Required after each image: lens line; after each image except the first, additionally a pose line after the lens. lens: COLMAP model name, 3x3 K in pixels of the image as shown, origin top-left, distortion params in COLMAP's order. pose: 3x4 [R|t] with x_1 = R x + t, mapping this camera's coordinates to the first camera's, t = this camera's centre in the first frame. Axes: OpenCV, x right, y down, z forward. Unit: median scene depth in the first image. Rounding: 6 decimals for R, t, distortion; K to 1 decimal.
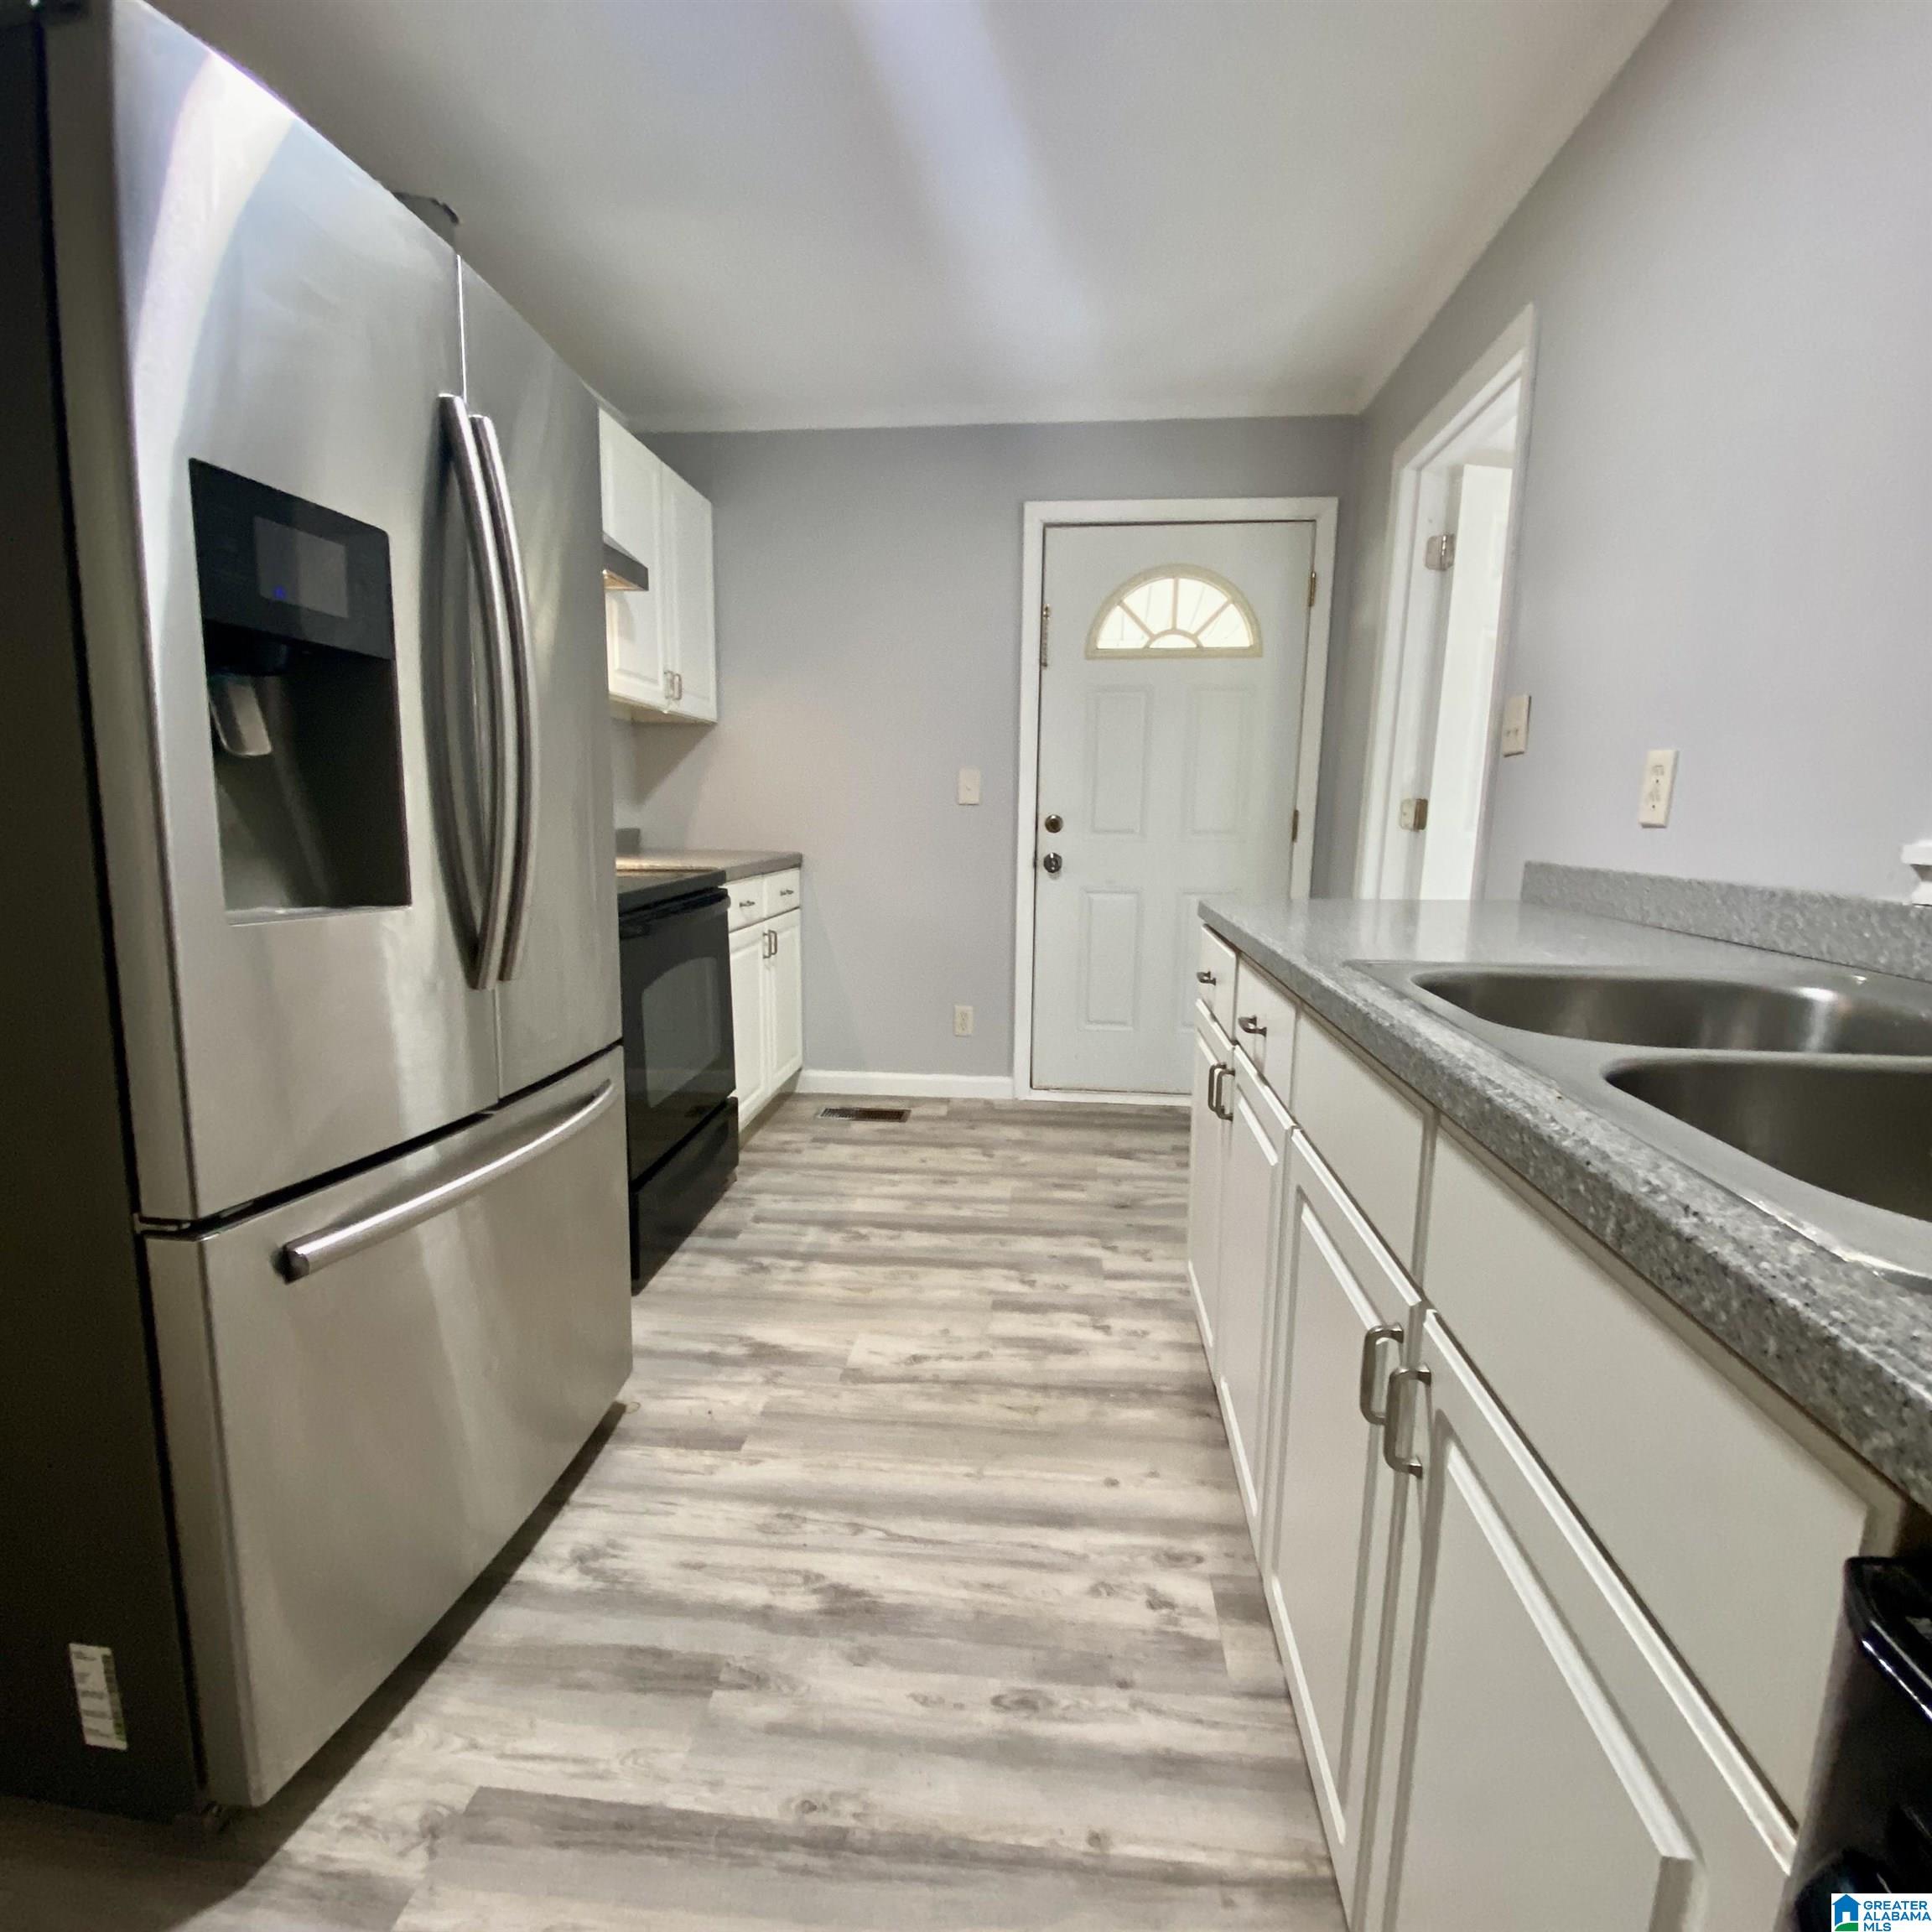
lens RADIAL K [[984.5, 0, 978.1], [0, 984.5, 975.1], [0, 0, 1]] dist [-0.003112, -0.000642]
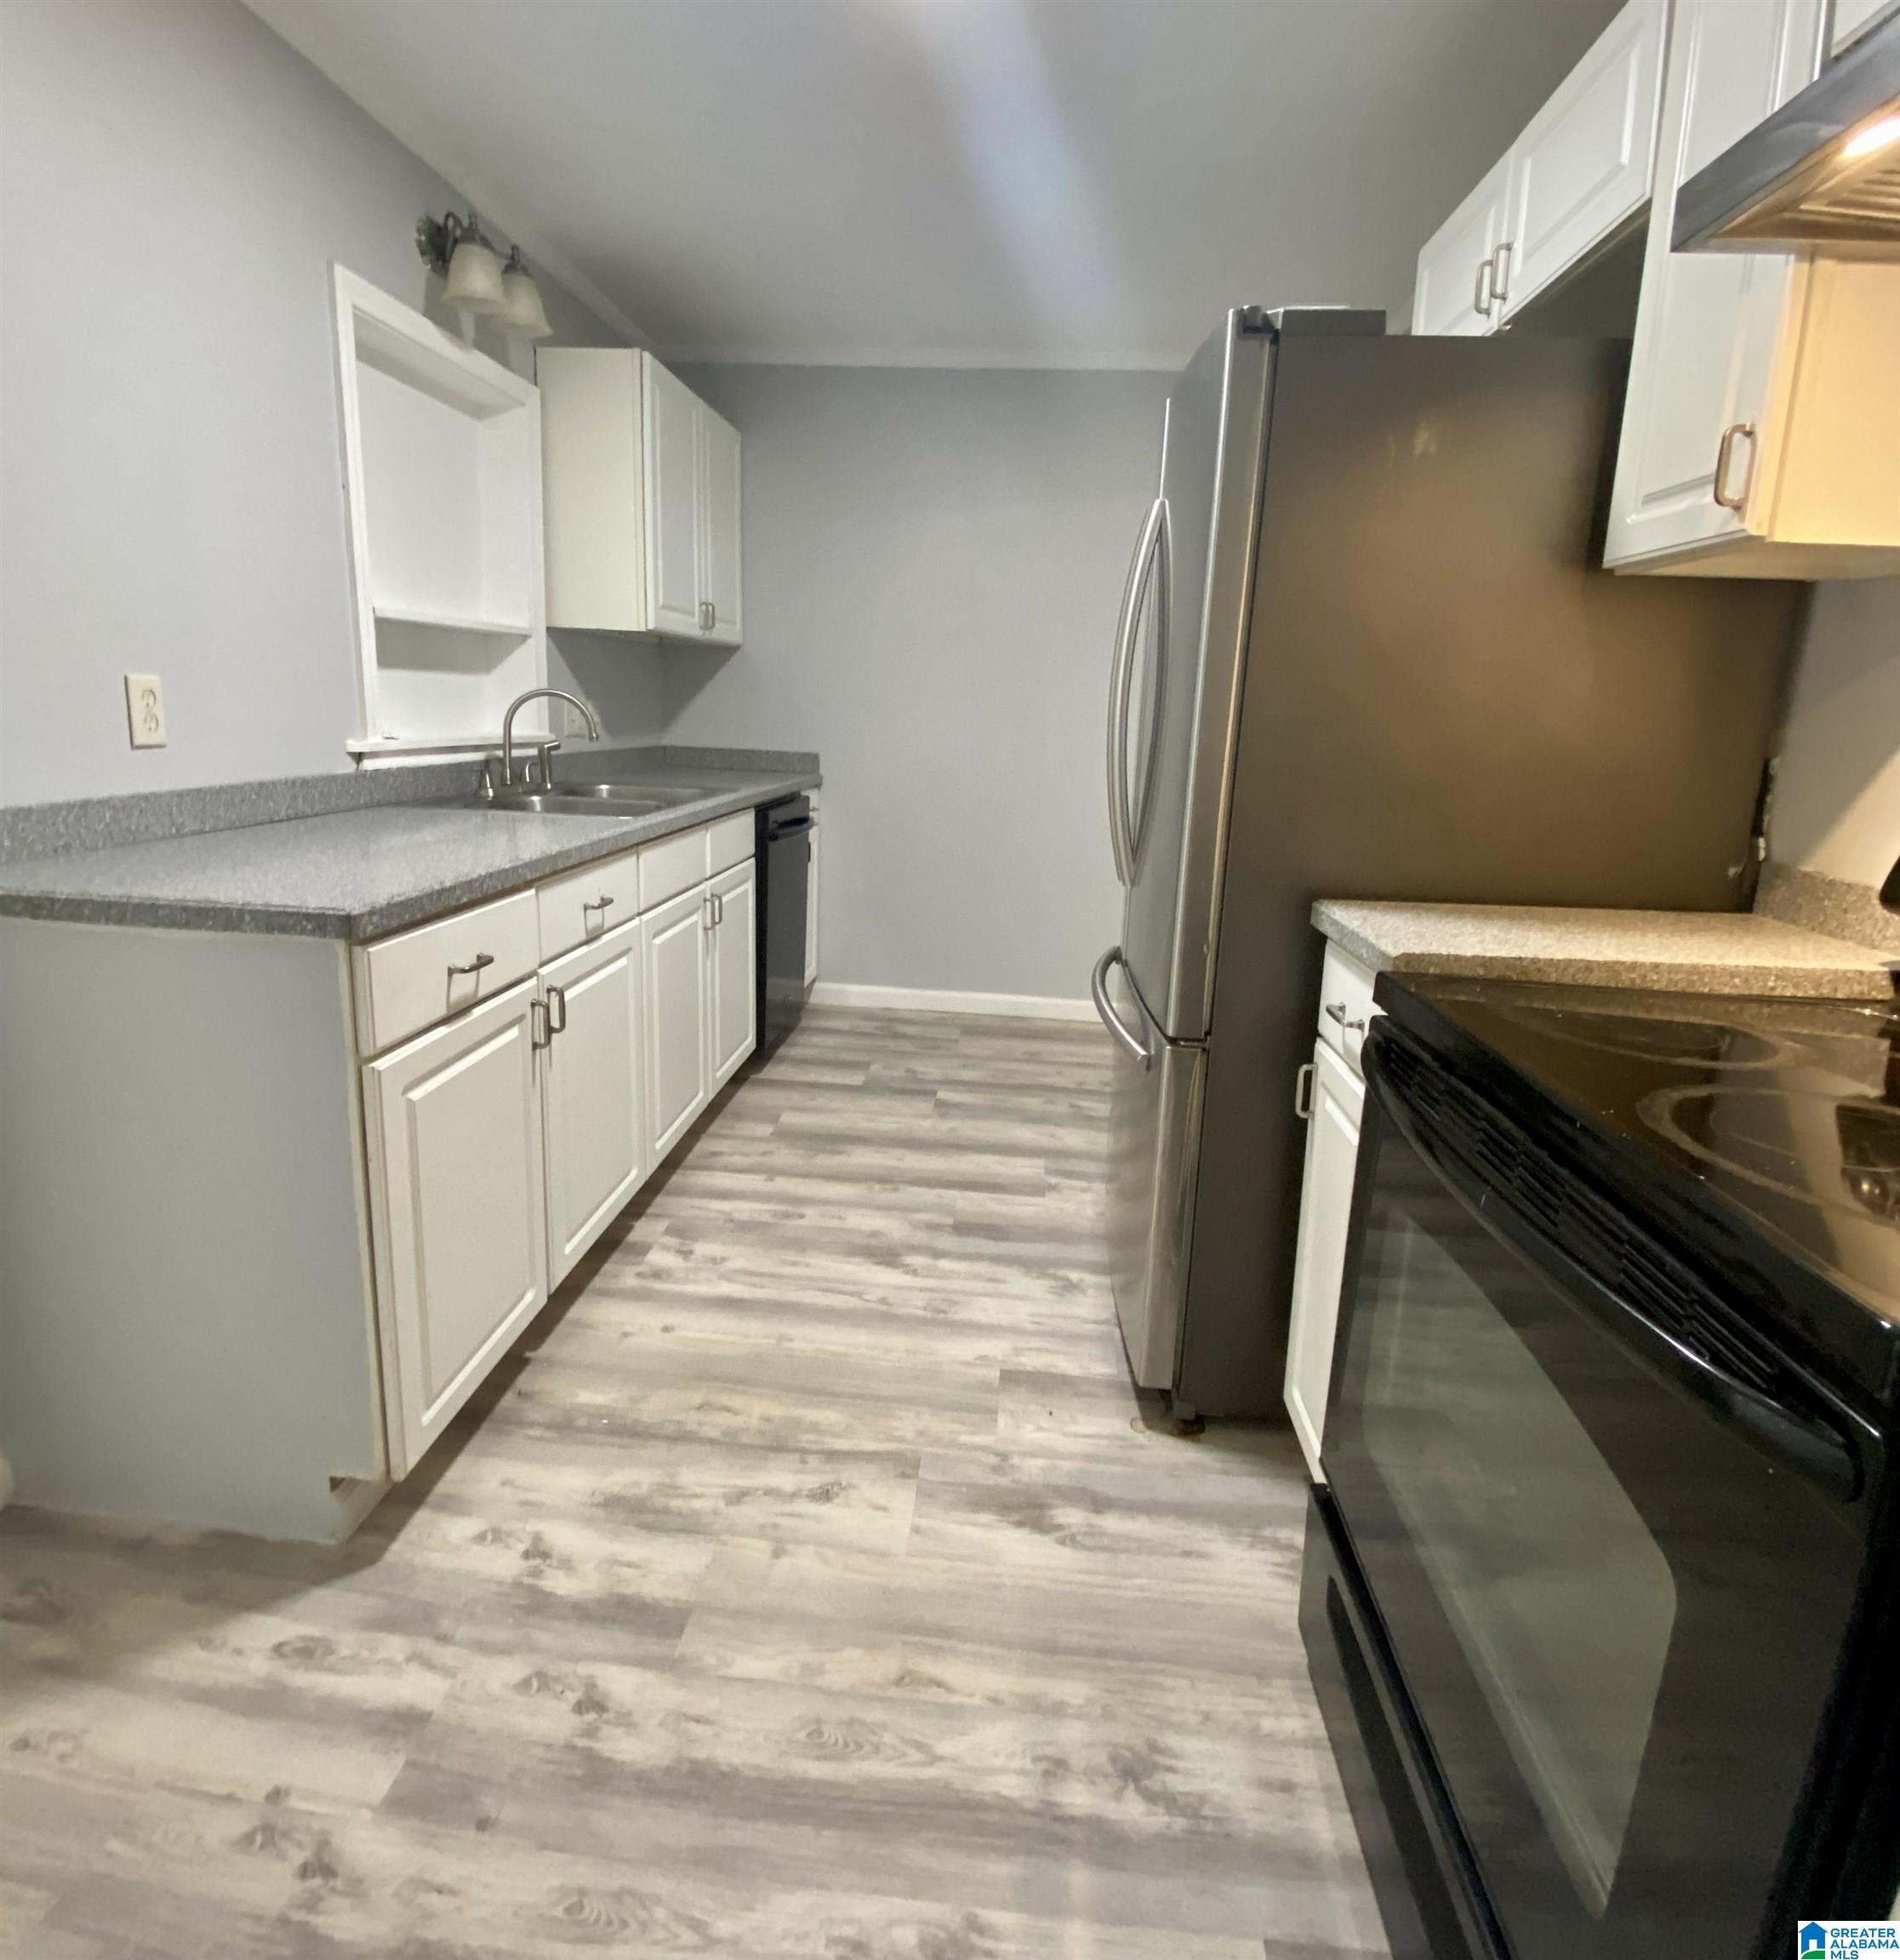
lens RADIAL K [[1016.9, 0, 963.5], [0, 1016.9, 907.0], [0, 0, 1]] dist [0.007044, -0.008321]
pose [[-0.998764, -0.042309, -0.026095, -0.164157], [-0.048827, 0.933445, 0.355381, -0.402923], [0.009323, 0.356216, -0.934357, 1.995739]]
